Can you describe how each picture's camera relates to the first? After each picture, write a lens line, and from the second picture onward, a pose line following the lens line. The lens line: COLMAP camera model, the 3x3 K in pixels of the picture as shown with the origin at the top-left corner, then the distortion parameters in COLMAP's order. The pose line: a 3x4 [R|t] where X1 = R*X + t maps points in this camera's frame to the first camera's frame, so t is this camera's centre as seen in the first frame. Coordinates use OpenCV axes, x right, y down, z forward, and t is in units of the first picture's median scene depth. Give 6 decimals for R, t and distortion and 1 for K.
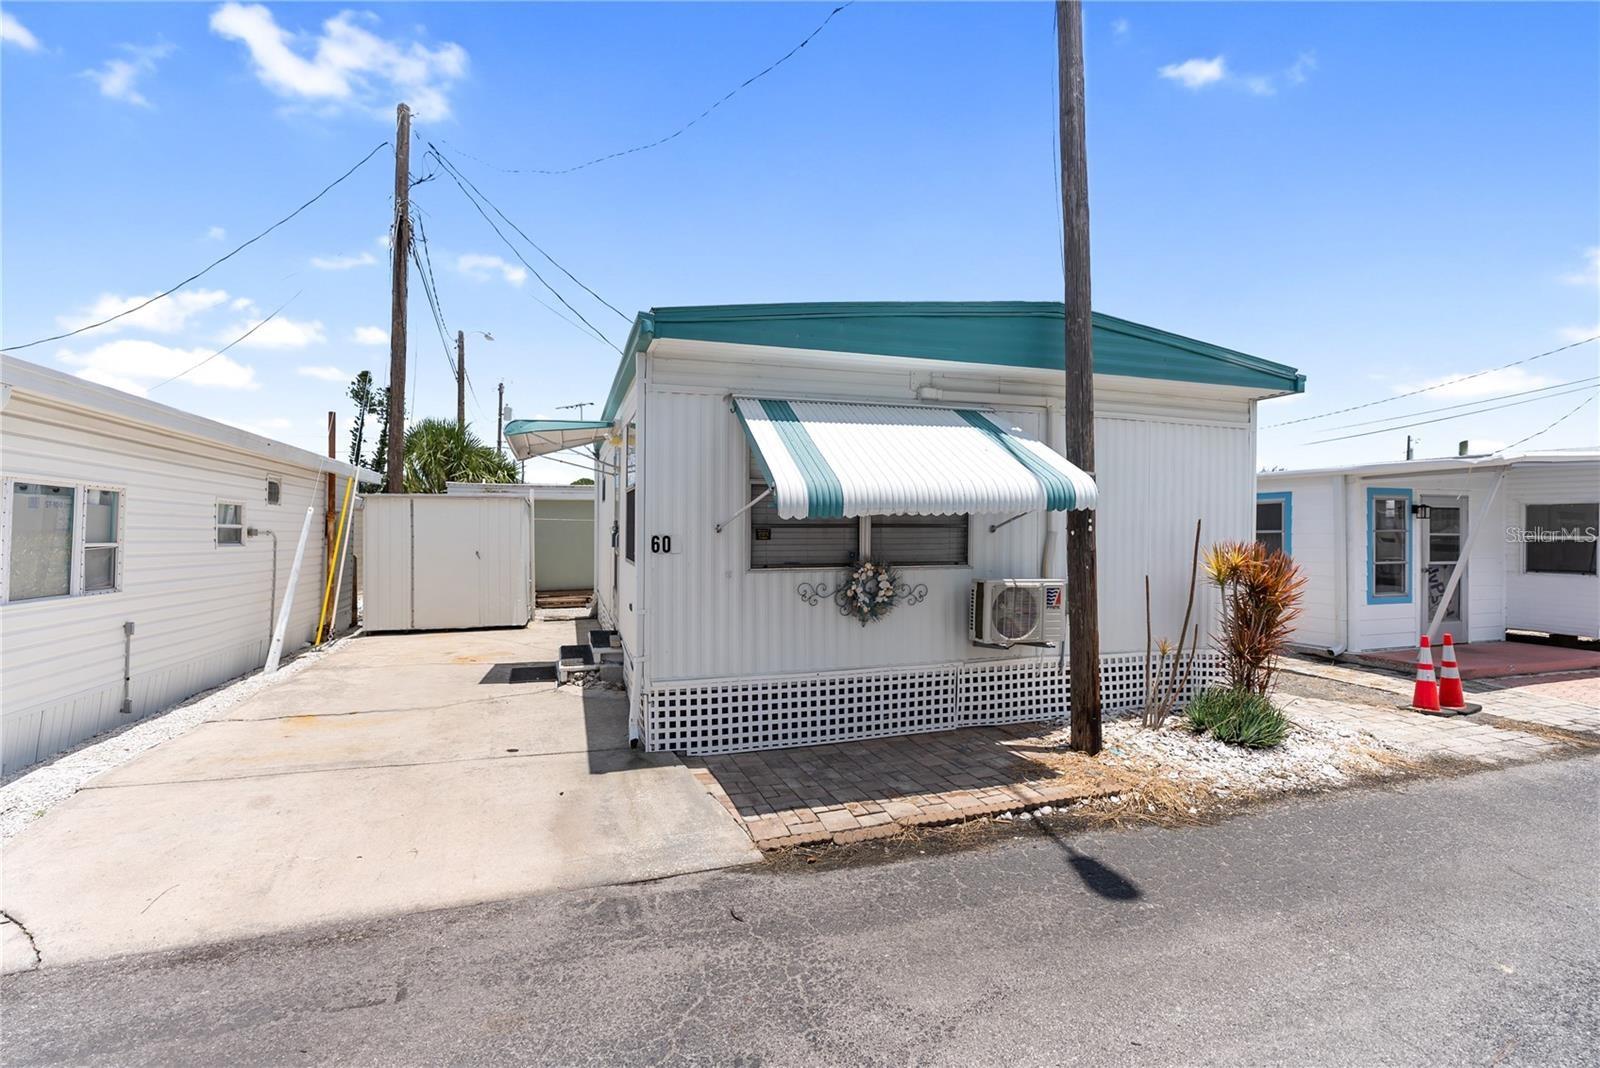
lens RADIAL K [[739.2, 0, 800.0], [0, 739.2, 534.0], [0, 0, 1]] dist [-0.001350, 0.000198]
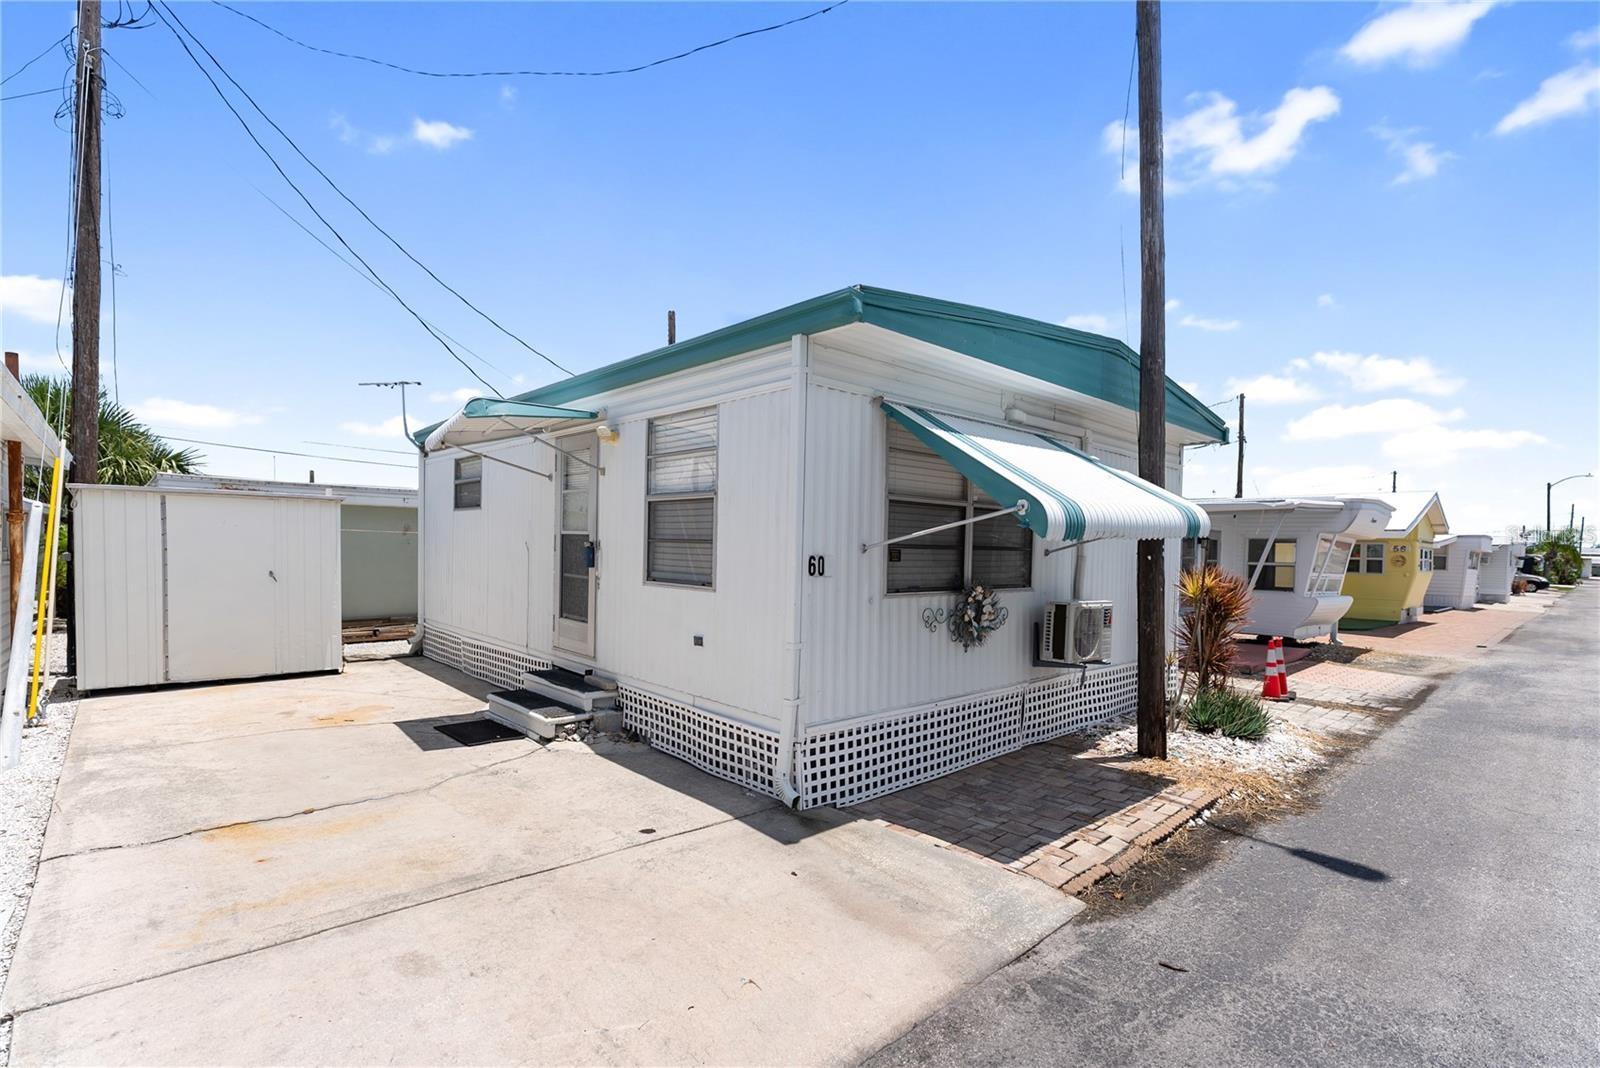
lens RADIAL K [[752.3, 0, 801.8], [0, 752.3, 577.0], [0, 0, 1]] dist [-0.001840, 0.000355]
pose [[0.904272, 0.000189, 0.426958, -0.504362], [-0.013777, 0.999492, 0.028738, 0.001807], [-0.426736, -0.031869, 0.903815, 0.197468]]
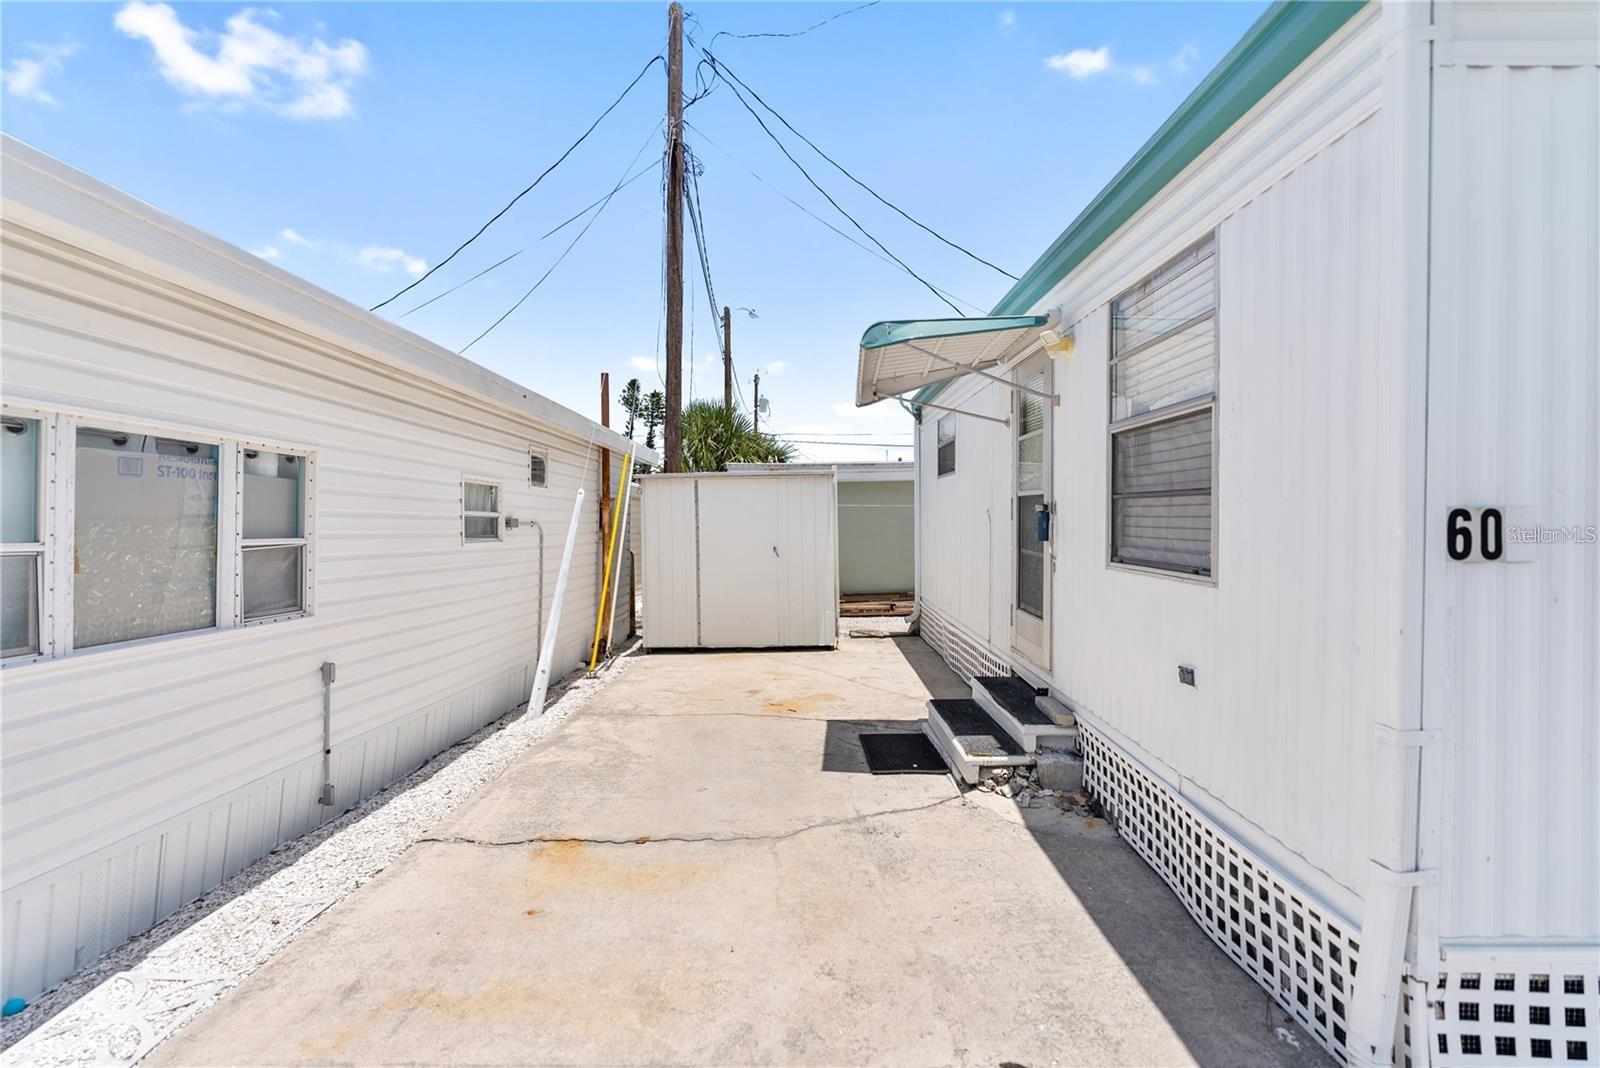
lens RADIAL K [[729.4, 0, 803.8], [0, 729.4, 538.8], [0, 0, 1]] dist [-0.002135, 0.000359]
pose [[0.953987, -0.004982, -0.299805, -0.330468], [0.010192, 0.999823, 0.015817, 0.006782], [0.299673, -0.018145, 0.953869, 0.529895]]
